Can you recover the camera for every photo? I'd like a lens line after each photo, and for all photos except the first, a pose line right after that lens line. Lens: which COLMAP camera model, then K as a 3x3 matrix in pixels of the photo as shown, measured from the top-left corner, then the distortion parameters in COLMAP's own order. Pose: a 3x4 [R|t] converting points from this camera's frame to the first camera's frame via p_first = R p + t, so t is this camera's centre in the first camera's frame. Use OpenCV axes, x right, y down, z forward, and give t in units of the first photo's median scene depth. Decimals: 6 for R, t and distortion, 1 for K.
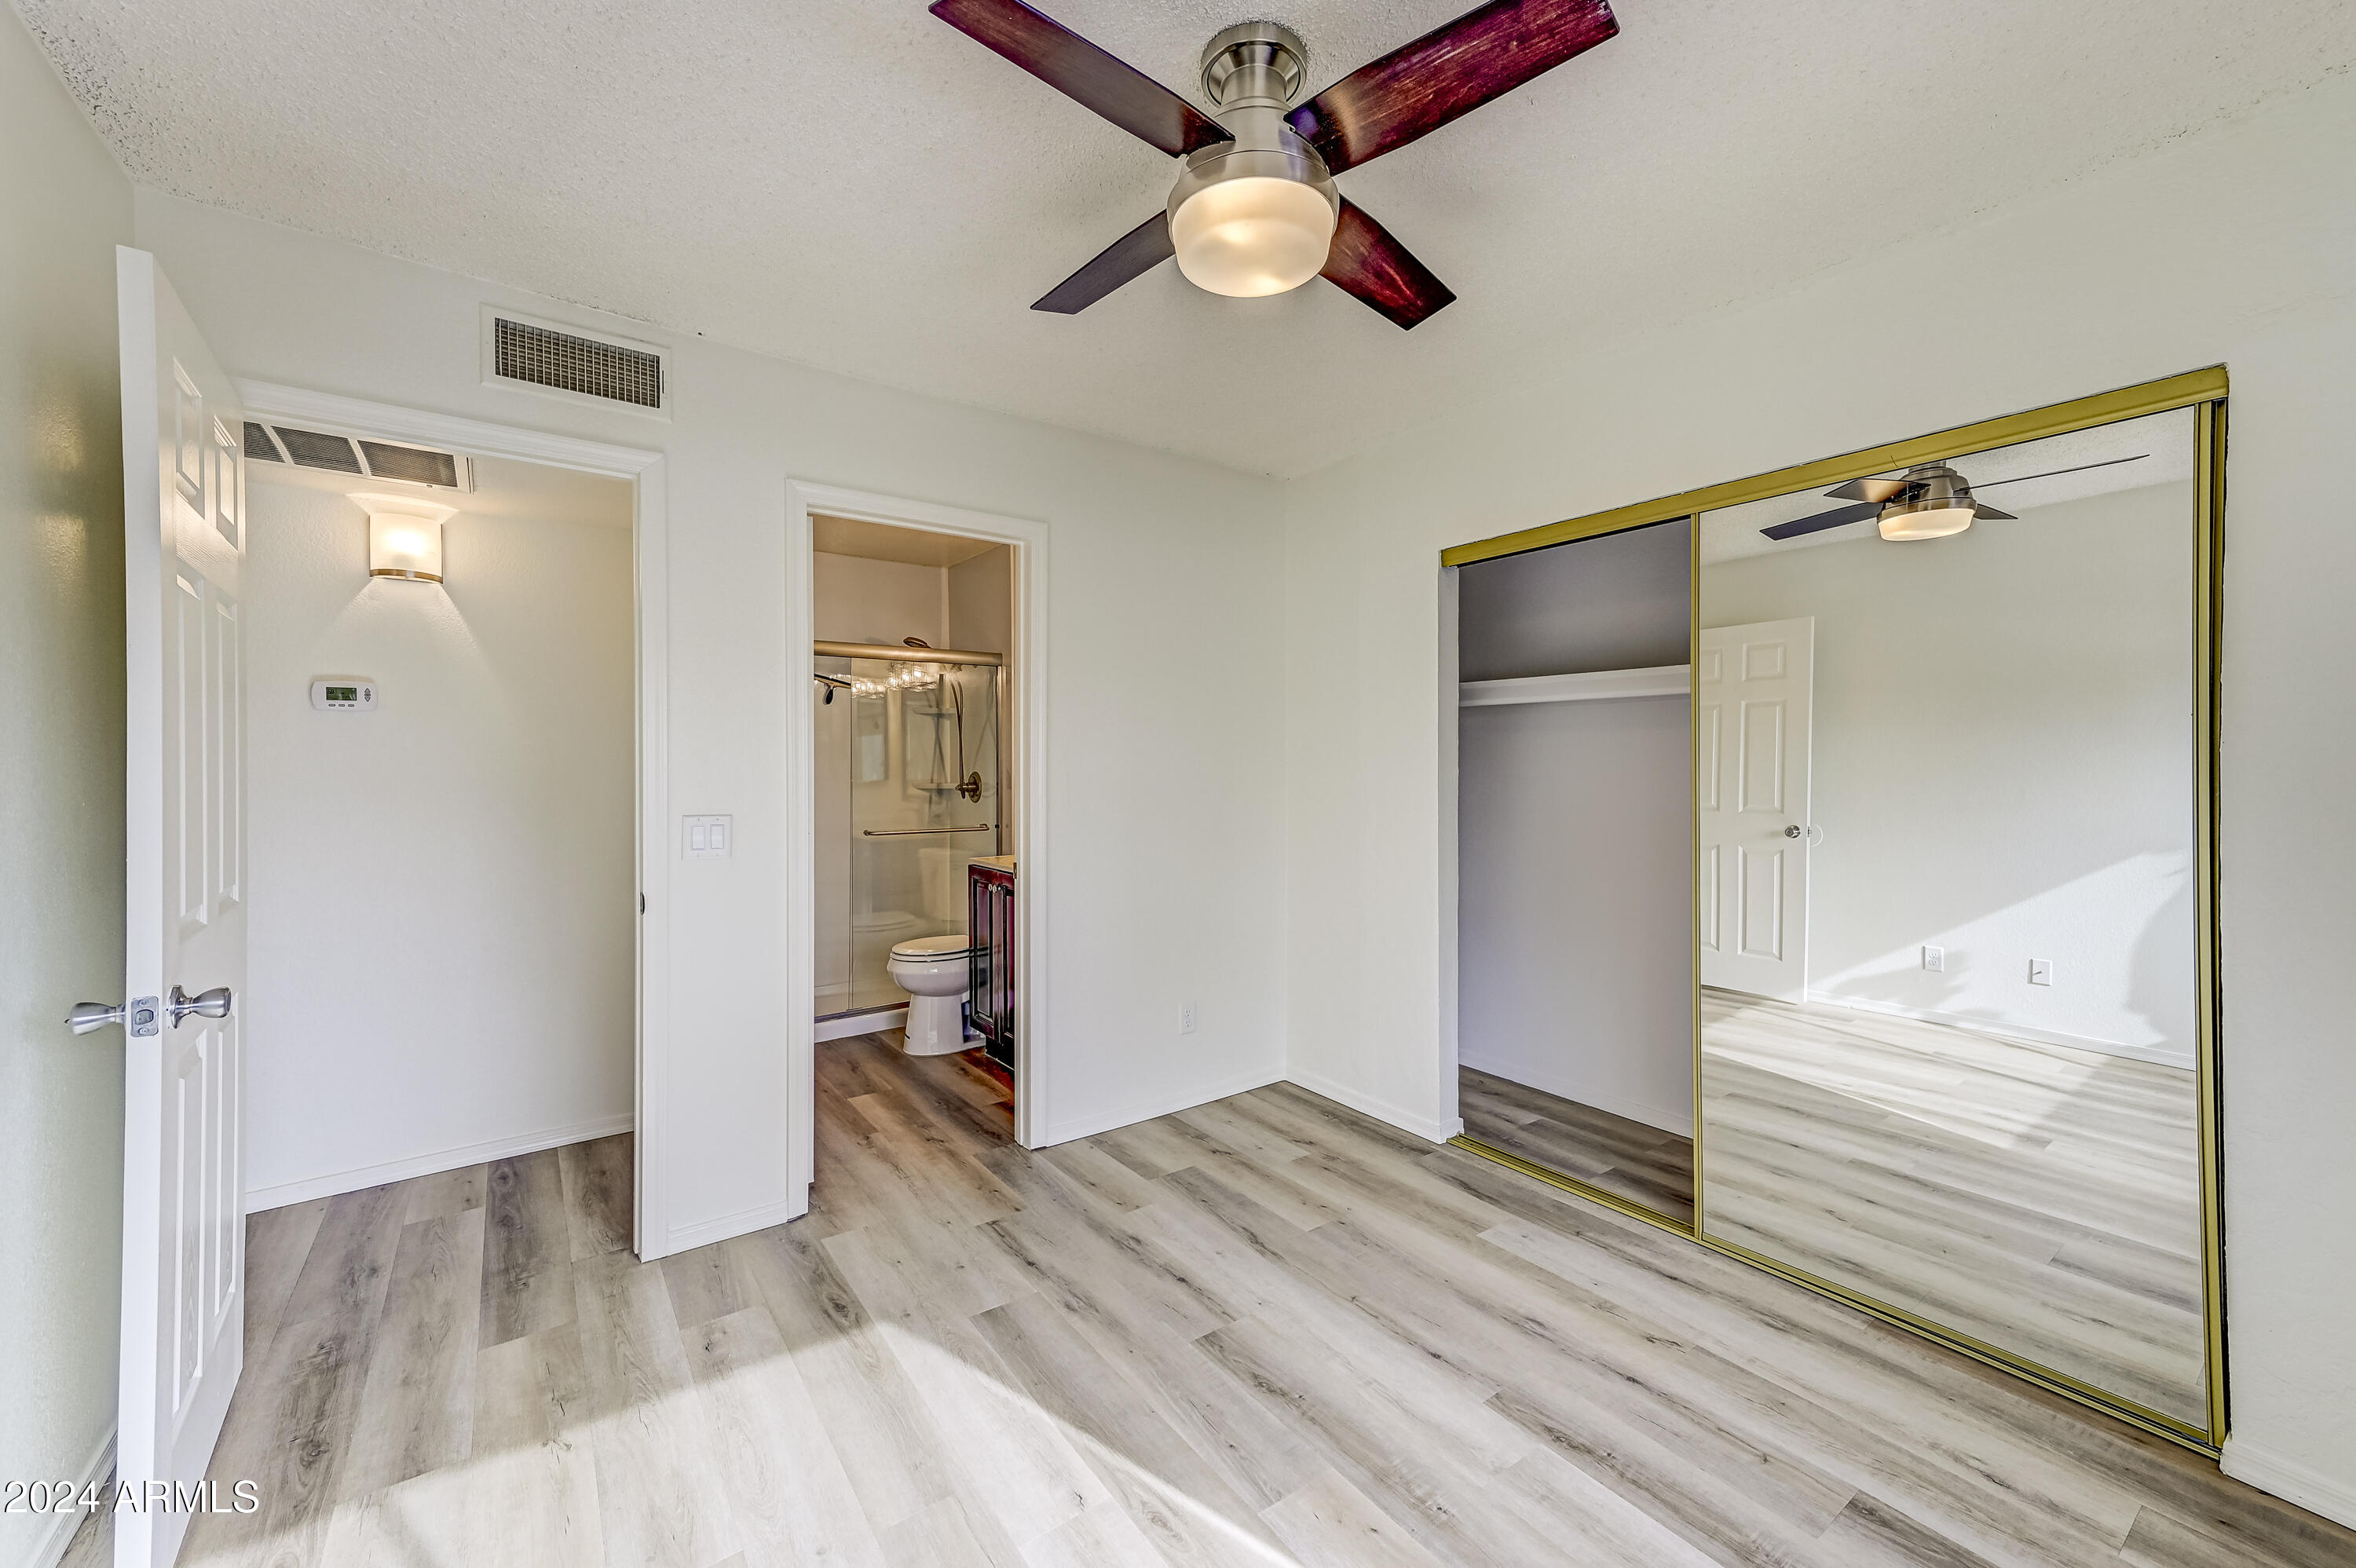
lens RADIAL K [[921.1, 0, 1183.6], [0, 921.1, 778.3], [0, 0, 1]] dist [0.022131, 0.000954]
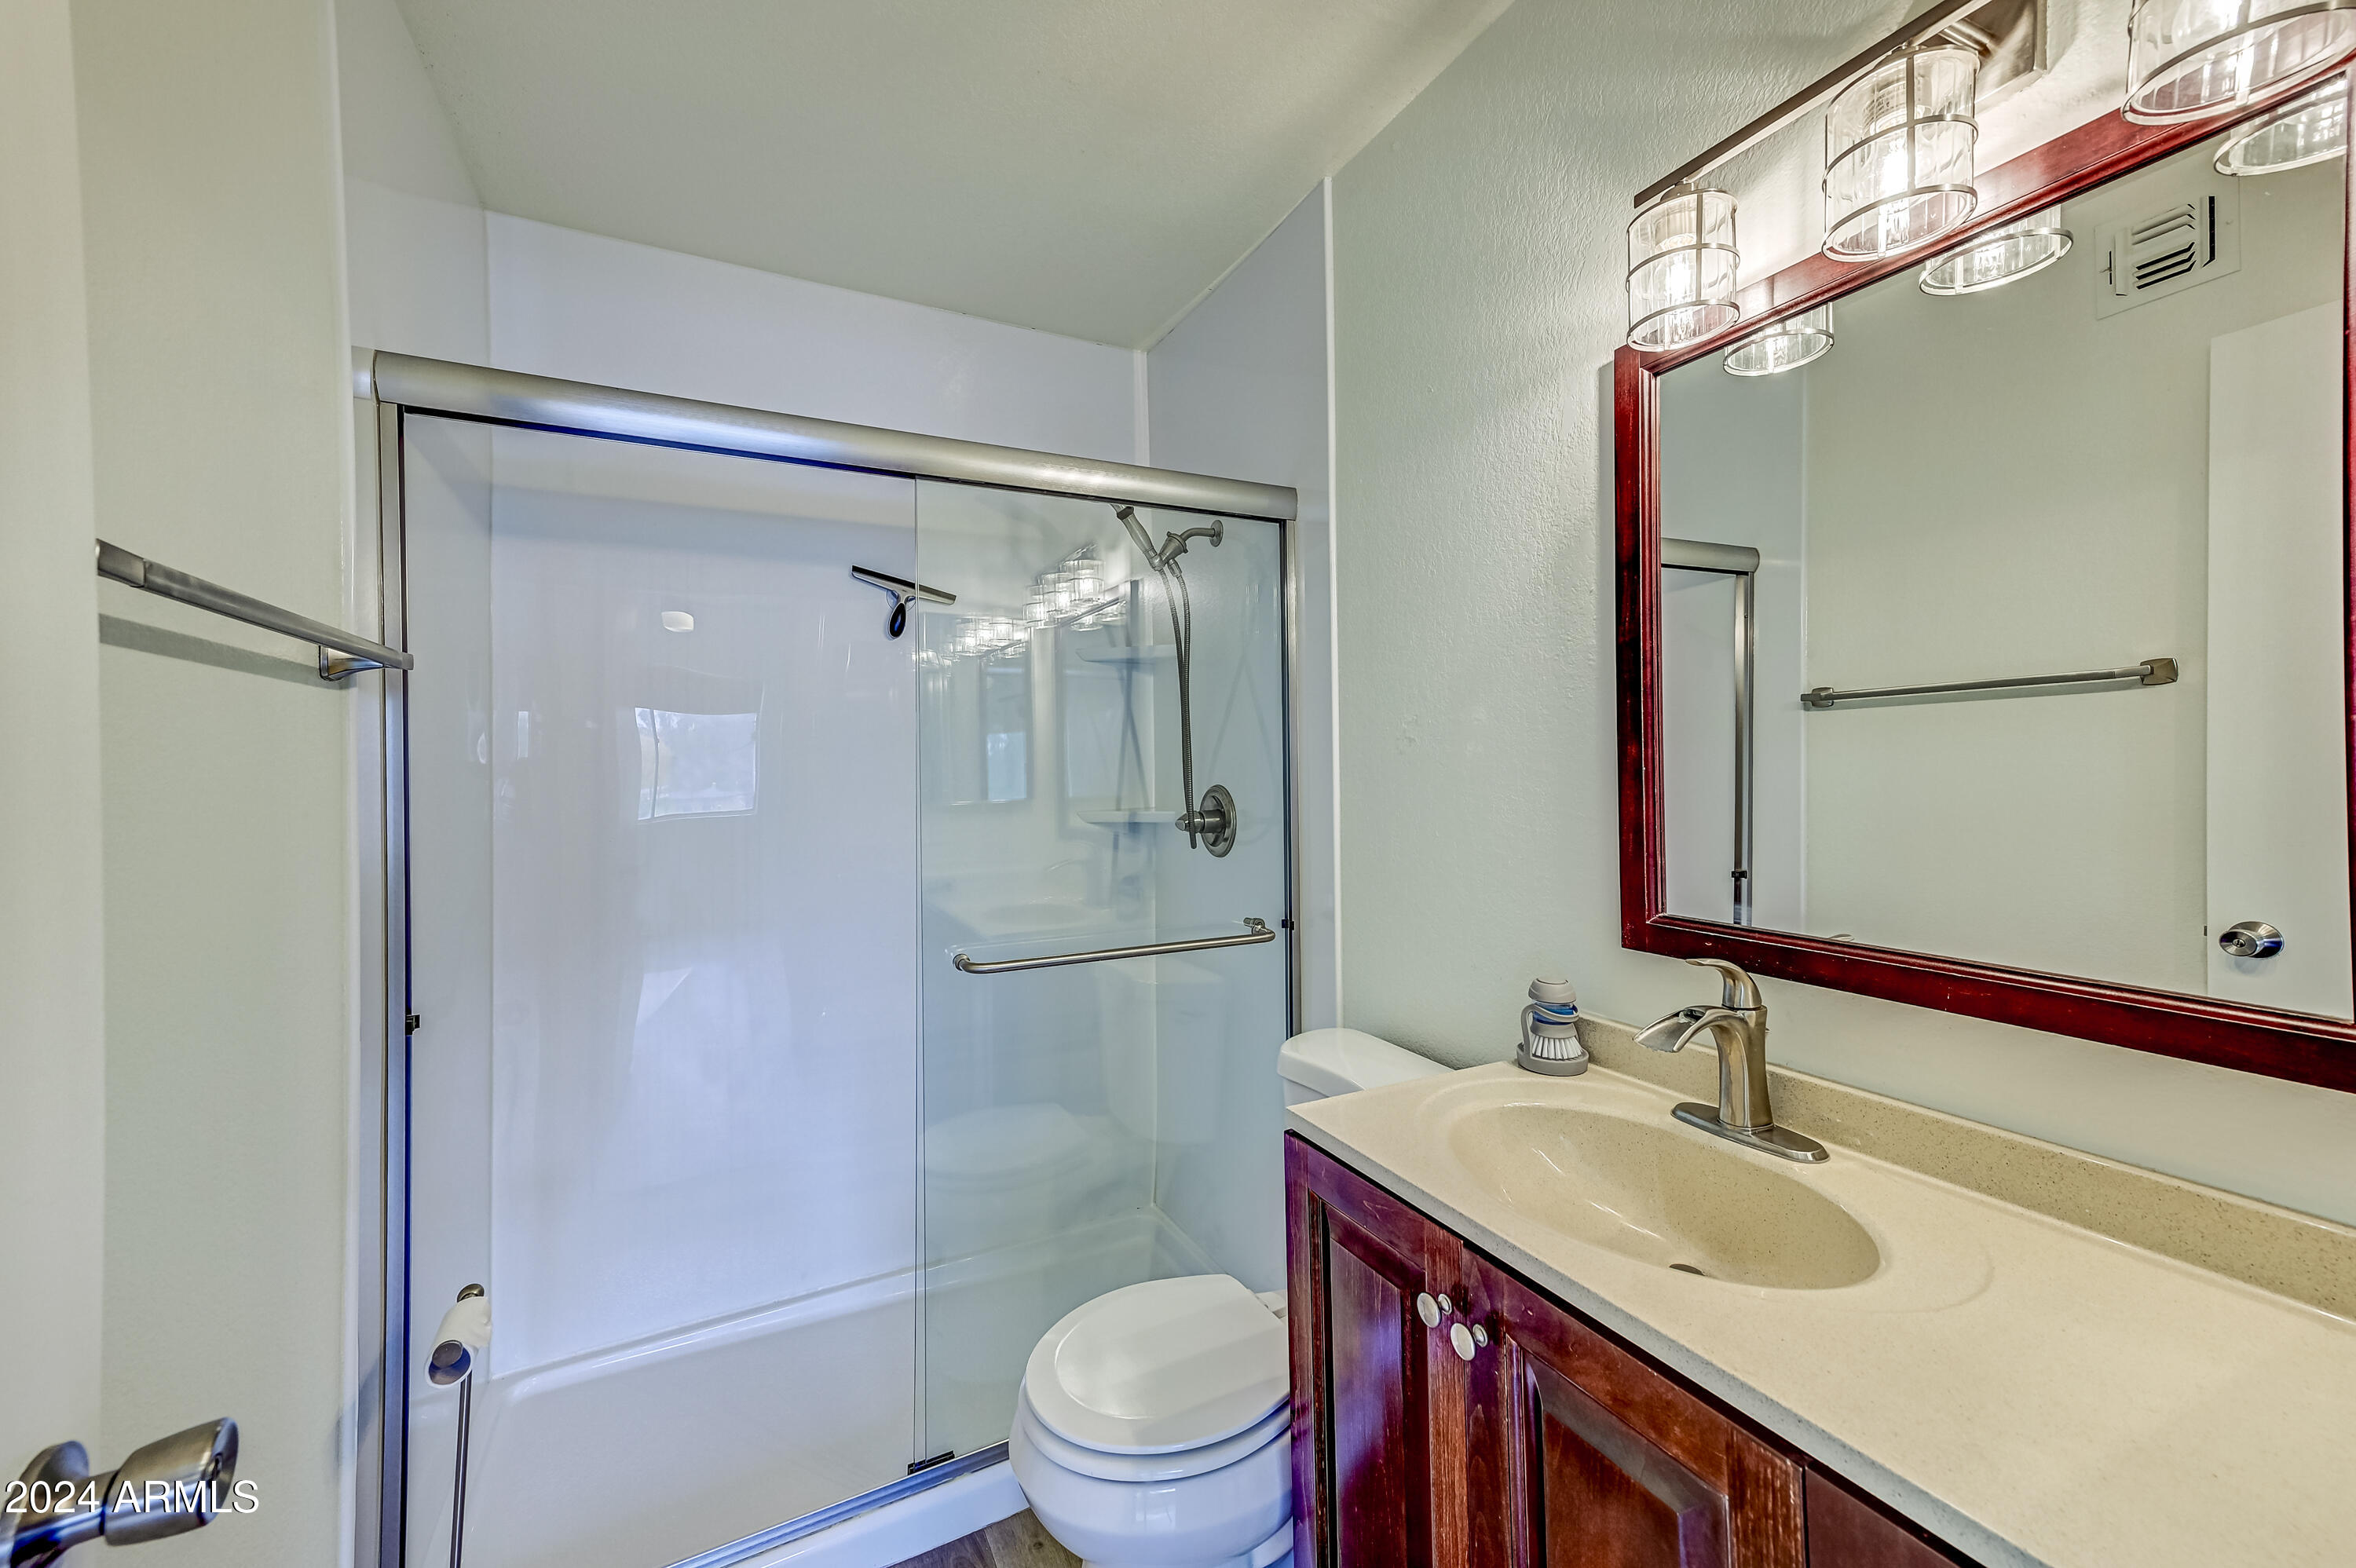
lens RADIAL K [[921.1, 0, 1181.5], [0, 921.1, 785.0], [0, 0, 1]] dist [0.022131, 0.000954]
pose [[0.985558, -0.007054, -0.169189, -0.160374], [0.006928, 0.999975, -0.001339, -0.005932], [0.169194, 0.000147, 0.985583, 0.541213]]
